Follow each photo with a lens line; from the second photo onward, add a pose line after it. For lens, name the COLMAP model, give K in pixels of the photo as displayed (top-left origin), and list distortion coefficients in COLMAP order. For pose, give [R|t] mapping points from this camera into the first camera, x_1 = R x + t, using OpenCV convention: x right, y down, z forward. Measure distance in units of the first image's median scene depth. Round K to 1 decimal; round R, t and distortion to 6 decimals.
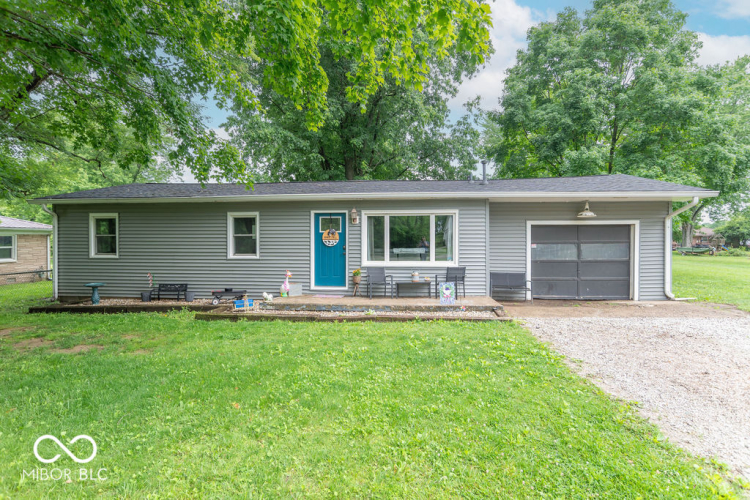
lens RADIAL K [[384.7, 0, 375.0], [0, 384.7, 238.1], [0, 0, 1]] dist [-0.000700, 0.000045]
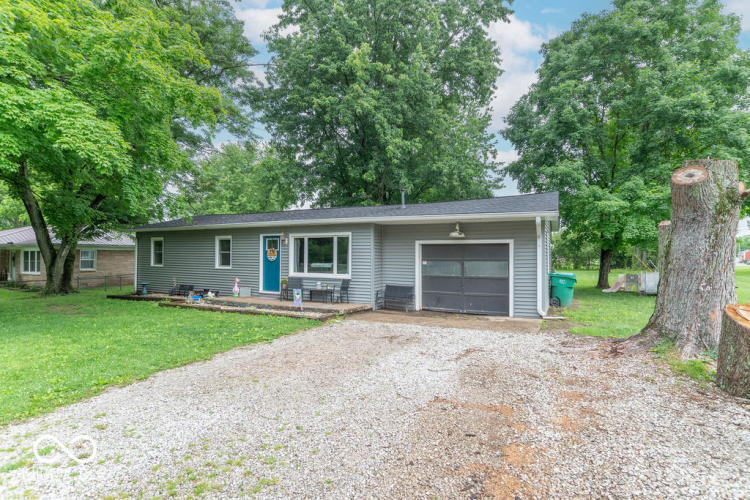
lens RADIAL K [[377.7, 0, 375.0], [0, 377.7, 250.0], [0, 0, 1]] dist [-0.000557, 0.000352]
pose [[0.929816, 0.001991, -0.368020, 0.703290], [-0.006060, 0.999933, -0.009902, -0.005678], [0.367975, 0.011437, 0.929765, -0.085413]]
